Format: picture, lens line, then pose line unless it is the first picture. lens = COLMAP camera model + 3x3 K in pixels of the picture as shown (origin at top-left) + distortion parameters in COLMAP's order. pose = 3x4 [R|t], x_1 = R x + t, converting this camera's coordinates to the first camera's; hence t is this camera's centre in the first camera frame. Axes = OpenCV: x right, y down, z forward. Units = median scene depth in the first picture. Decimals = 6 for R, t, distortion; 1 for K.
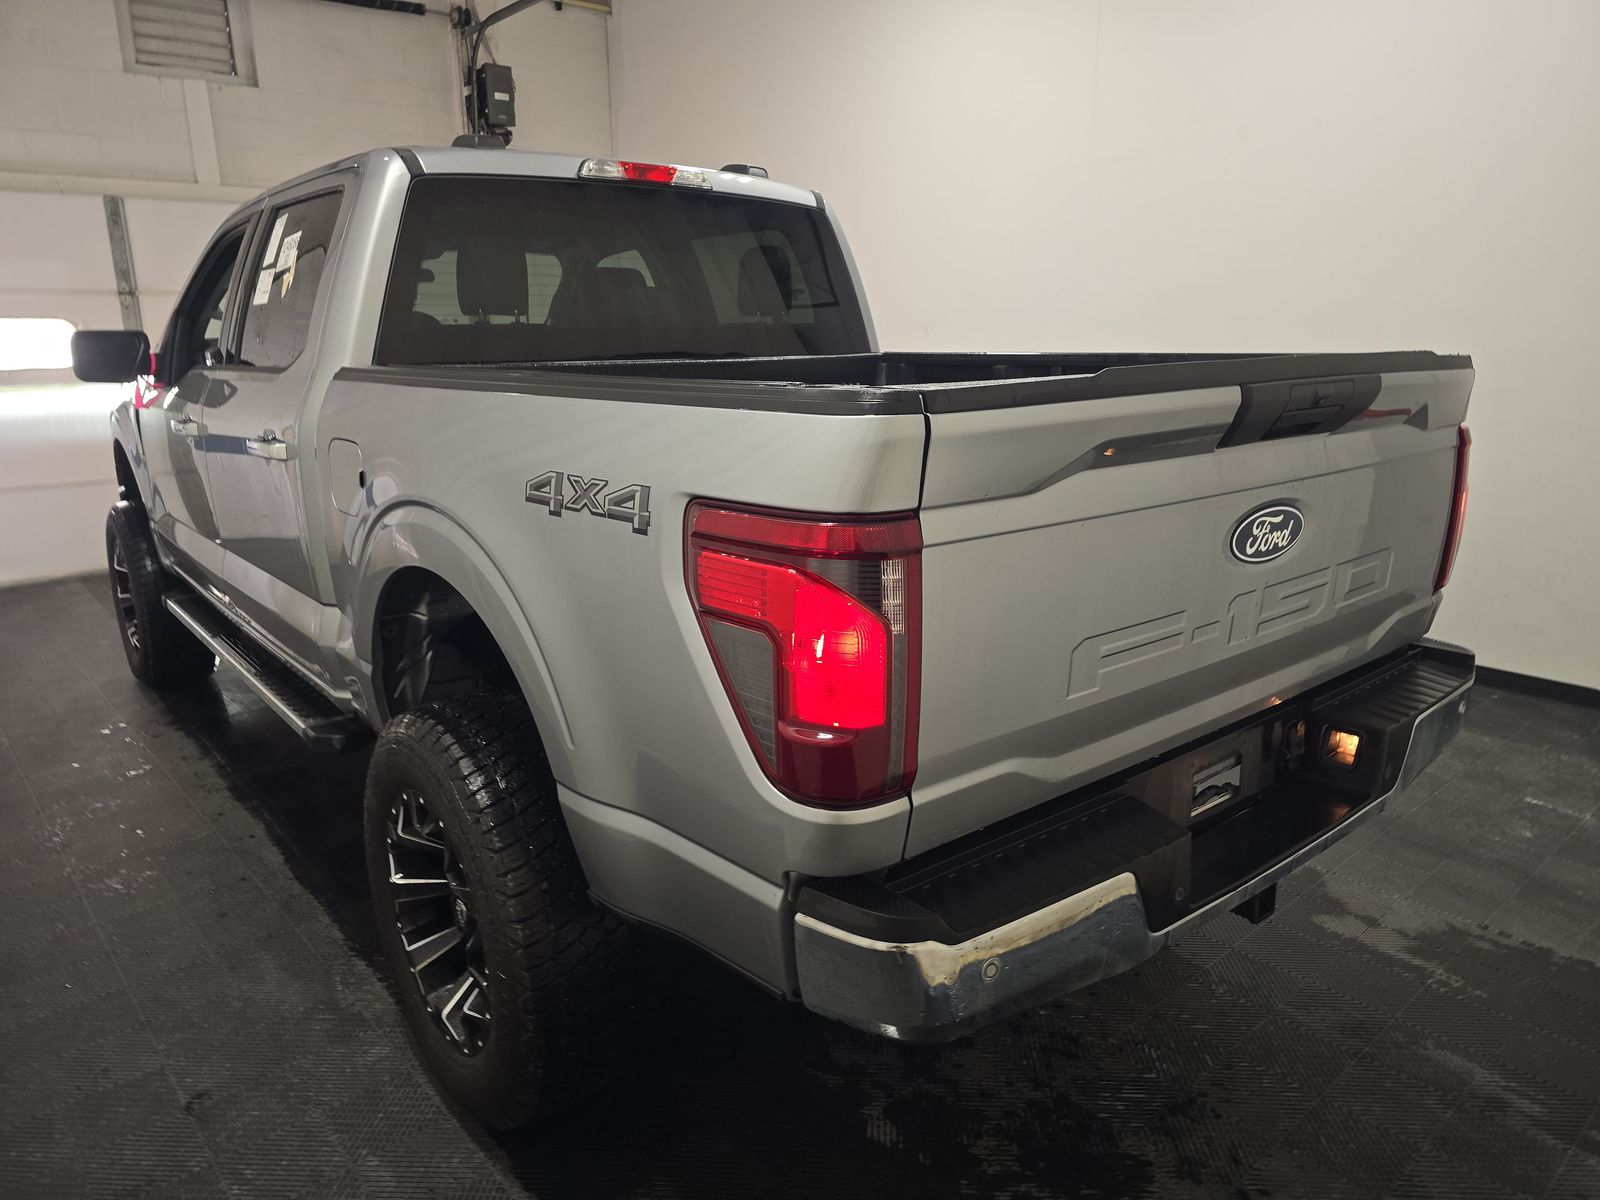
lens RADIAL K [[1065.0, 0, 808.2], [0, 1065.0, 590.3], [0, 0, 1]] dist [0.057469, -0.050860]
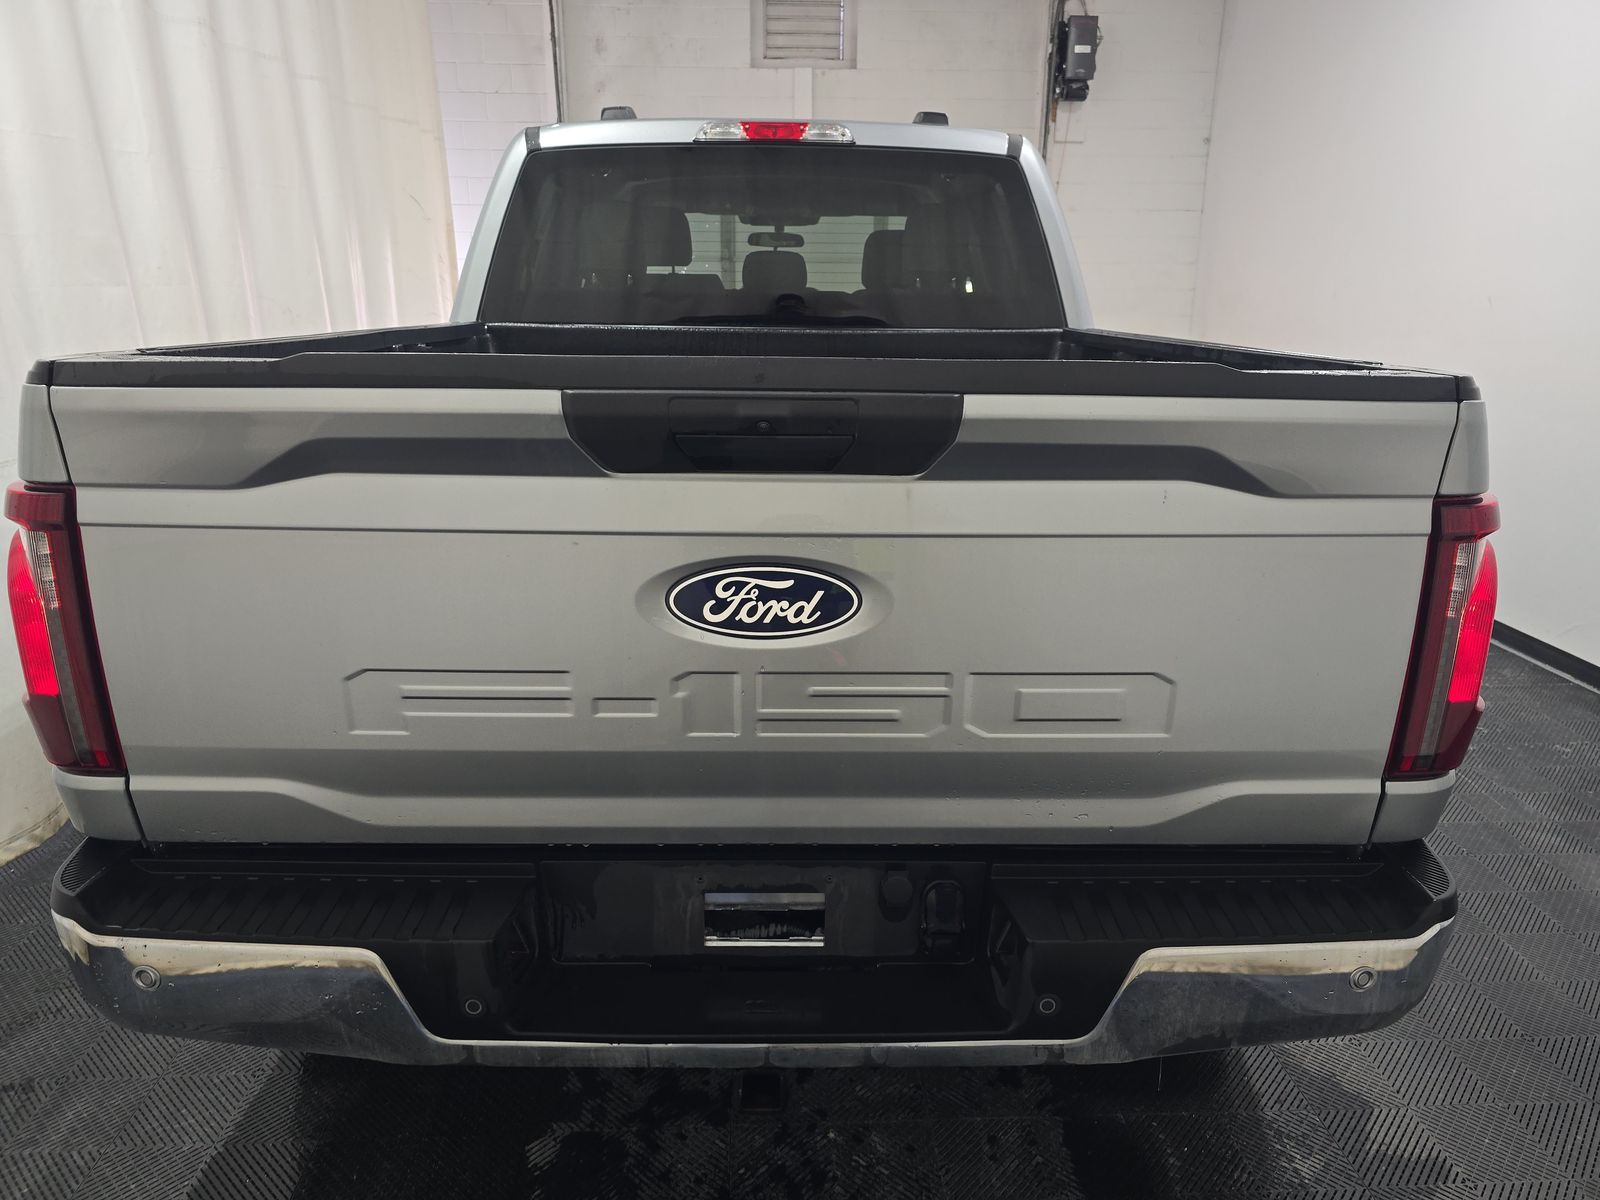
lens RADIAL K [[1065.0, 0, 808.2], [0, 1065.0, 590.3], [0, 0, 1]] dist [0.057469, -0.050860]
pose [[0.783505, 0.185398, -0.593084, 0.457855], [-0.165269, 0.982250, 0.088719, -0.067173], [0.599005, 0.028507, 0.800238, 0.231011]]
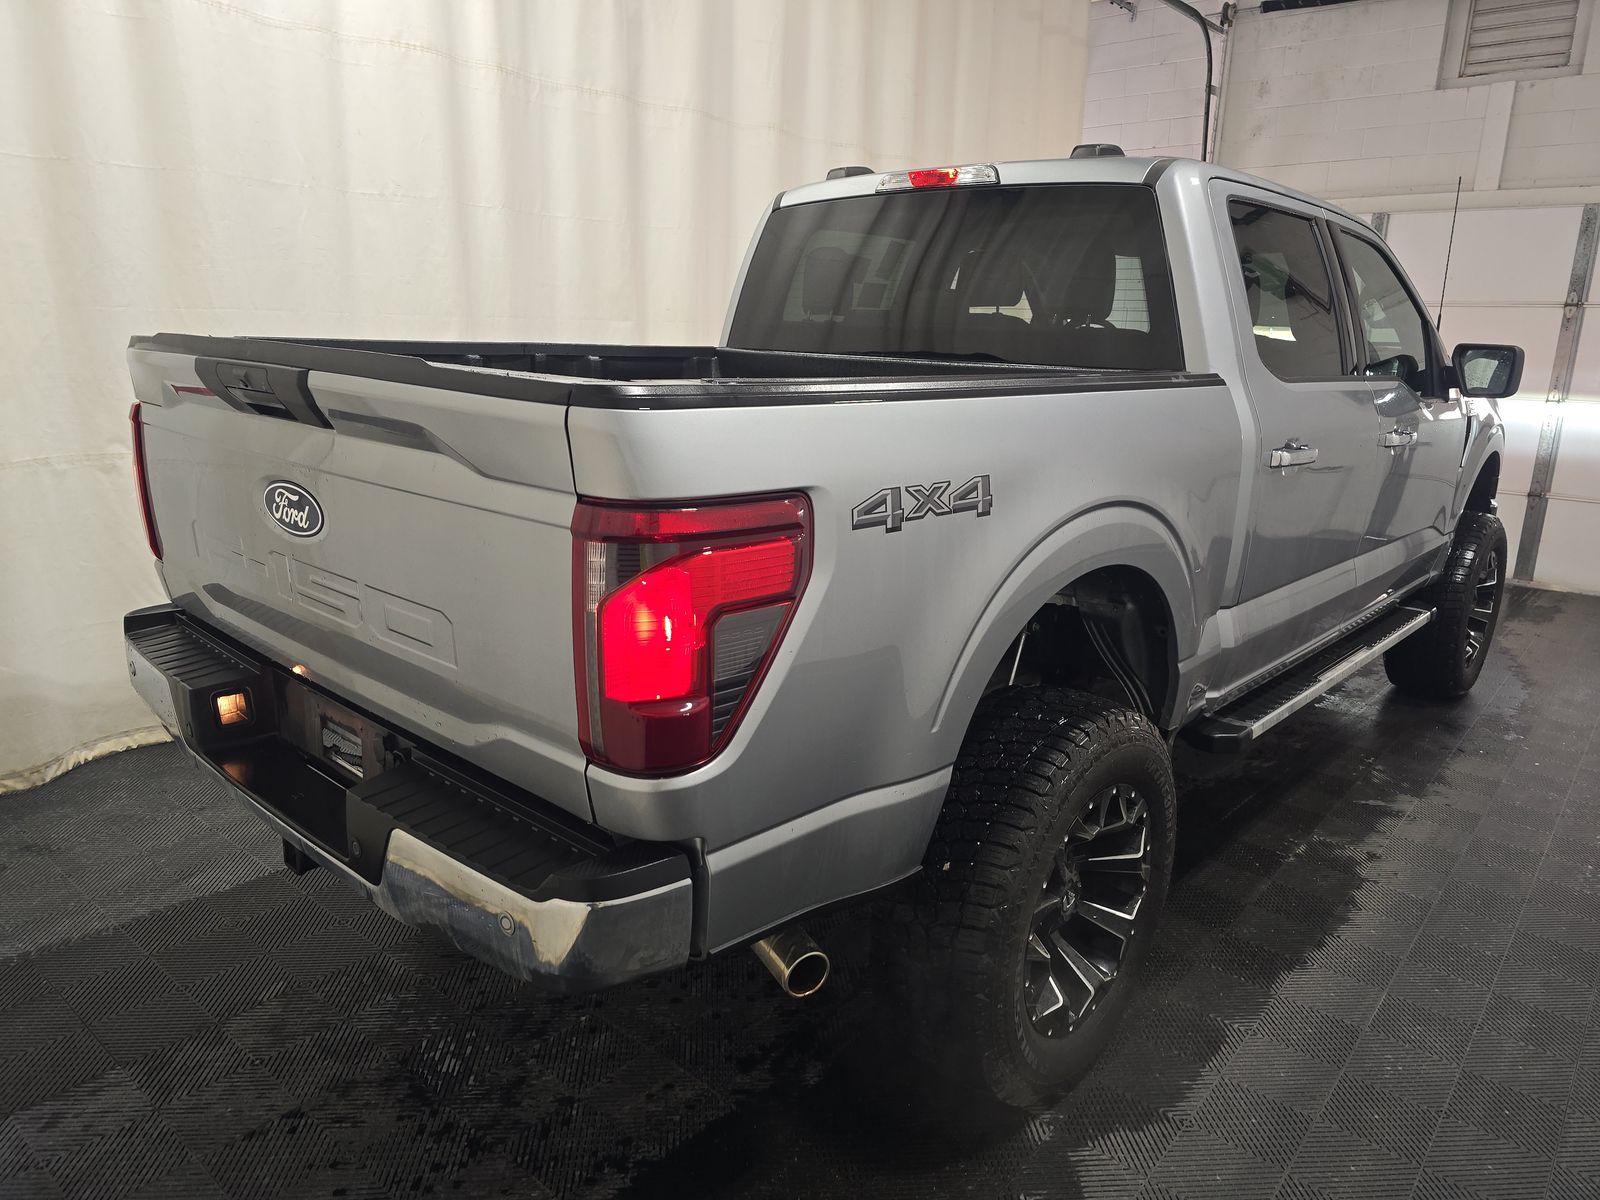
lens RADIAL K [[1065.0, 0, 808.2], [0, 1065.0, 590.3], [0, 0, 1]] dist [0.057469, -0.050860]
pose [[0.145016, 0.253156, -0.956495, 0.809033], [-0.266378, 0.941010, 0.208671, -0.175874], [0.952897, 0.224529, 0.203896, 0.673186]]
